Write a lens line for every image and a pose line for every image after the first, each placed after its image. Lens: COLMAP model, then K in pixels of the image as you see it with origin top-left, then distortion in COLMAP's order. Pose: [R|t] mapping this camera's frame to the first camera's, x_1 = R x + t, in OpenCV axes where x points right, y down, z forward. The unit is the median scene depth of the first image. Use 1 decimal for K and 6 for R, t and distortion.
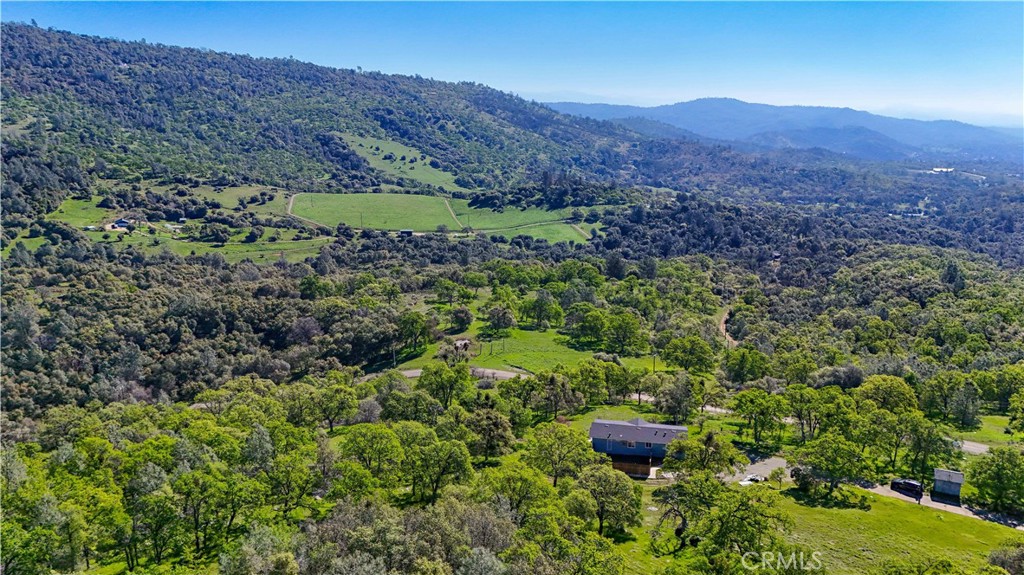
lens RADIAL K [[745.4, 0, 512.0], [0, 745.4, 289.6], [0, 0, 1]] dist [0.088324, -0.085304]
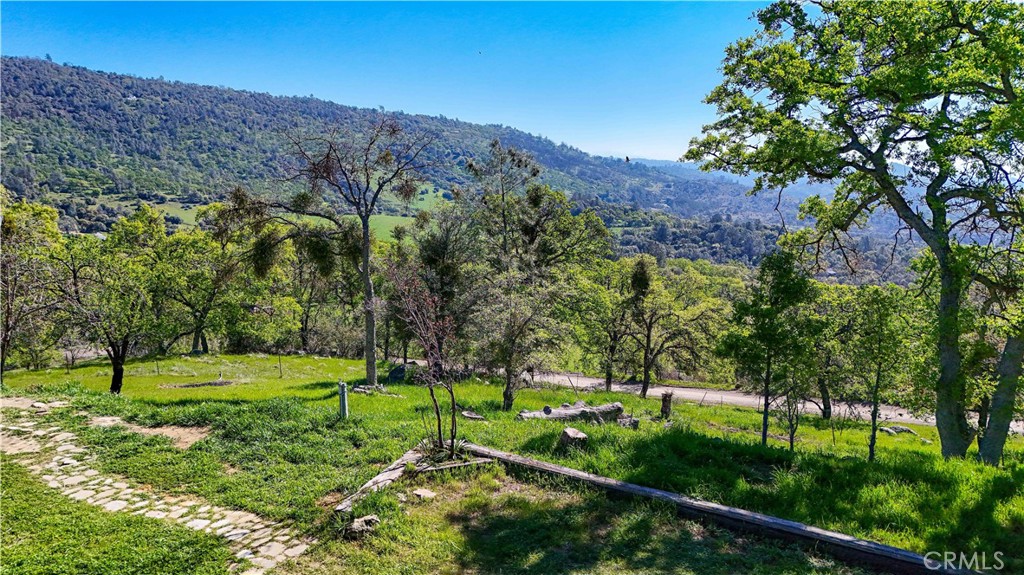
lens RADIAL K [[745.4, 0, 512.0], [0, 745.4, 289.6], [0, 0, 1]] dist [0.088324, -0.085304]
pose [[0.998508, 0.008994, -0.053858, 0.040901], [-0.013201, 0.996845, -0.078273, 0.027975], [0.052984, 0.078867, 0.995476, 0.135559]]
